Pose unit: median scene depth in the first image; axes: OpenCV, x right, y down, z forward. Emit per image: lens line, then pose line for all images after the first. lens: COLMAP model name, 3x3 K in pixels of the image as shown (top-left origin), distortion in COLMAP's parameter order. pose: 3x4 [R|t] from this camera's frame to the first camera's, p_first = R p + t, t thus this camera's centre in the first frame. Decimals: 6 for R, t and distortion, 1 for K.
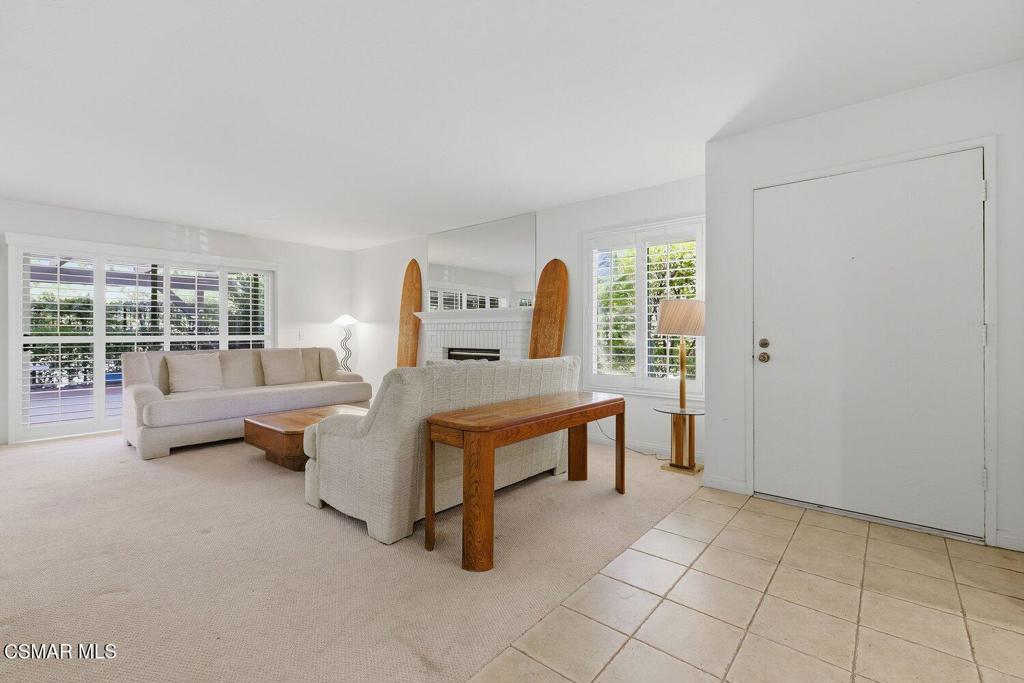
lens RADIAL K [[444.5, 0, 496.9], [0, 444.5, 328.3], [0, 0, 1]] dist [0.006322, 0.000097]
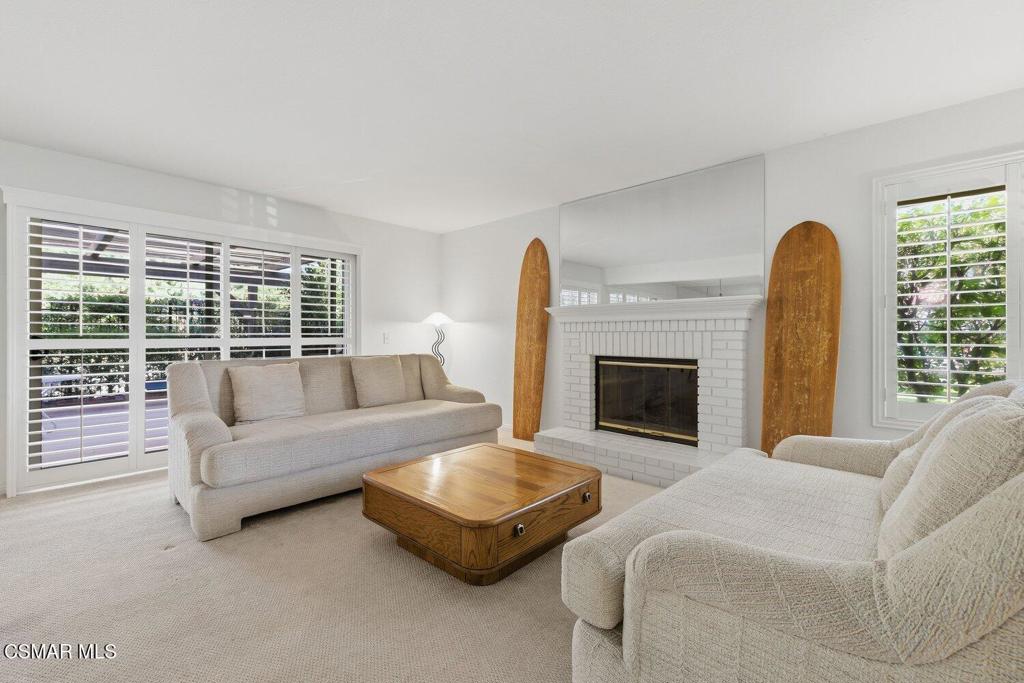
lens RADIAL K [[444.5, 0, 509.3], [0, 444.5, 332.2], [0, 0, 1]] dist [0.006322, 0.000097]
pose [[0.999041, 0.000753, -0.043768, -0.222821], [-0.000636, 0.999996, 0.002688, 0.003601], [0.043770, -0.002658, 0.999038, 0.264680]]
